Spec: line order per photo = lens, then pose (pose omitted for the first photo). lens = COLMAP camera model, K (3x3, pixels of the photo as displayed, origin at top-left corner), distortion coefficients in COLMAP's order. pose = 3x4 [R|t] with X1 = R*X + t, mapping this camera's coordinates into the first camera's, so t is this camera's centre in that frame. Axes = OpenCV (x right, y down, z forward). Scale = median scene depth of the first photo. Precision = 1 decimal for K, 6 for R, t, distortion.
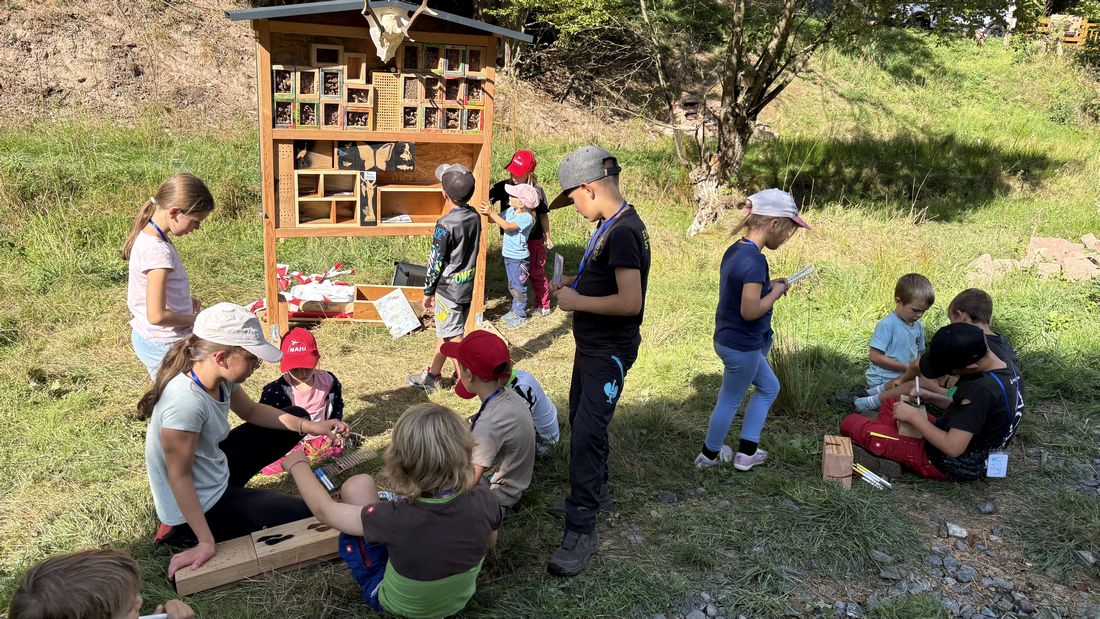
lens RADIAL K [[804.7, 0, 550.8], [0, 804.7, 326.6], [0, 0, 1]] dist [0.015313, 0.000077]
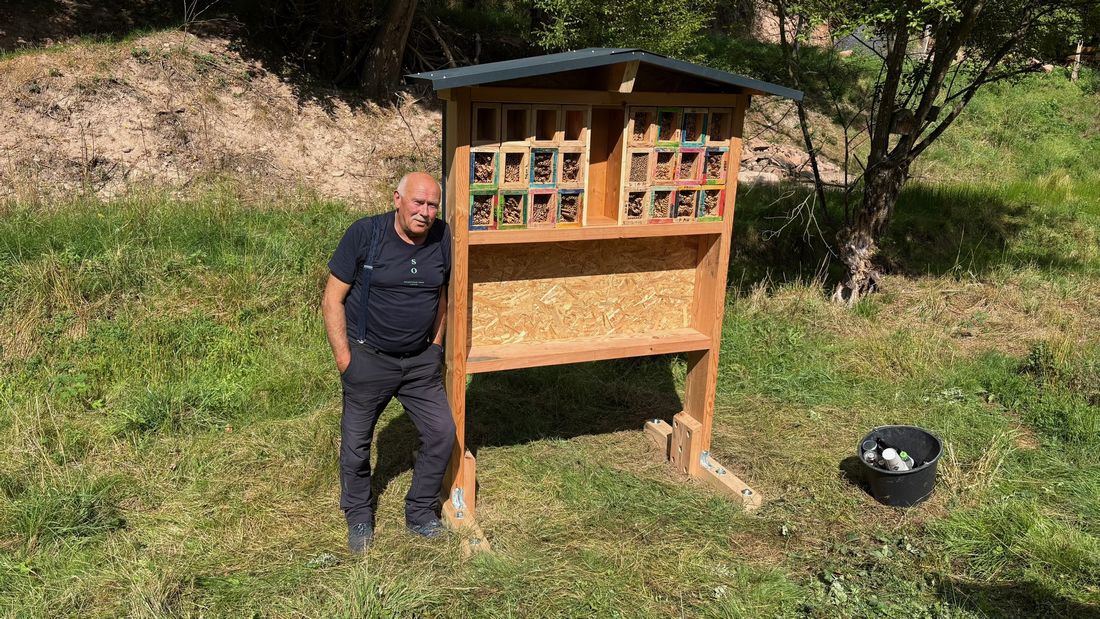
lens RADIAL K [[812.5, 0, 550.0], [0, 812.5, 309.5], [0, 0, 1]] dist [0.006525, 0.001526]
pose [[0.999395, -0.032122, -0.013364, -0.240338], [0.031079, 0.996921, -0.071991, -0.109289], [0.015635, 0.071532, 0.997316, 0.252106]]
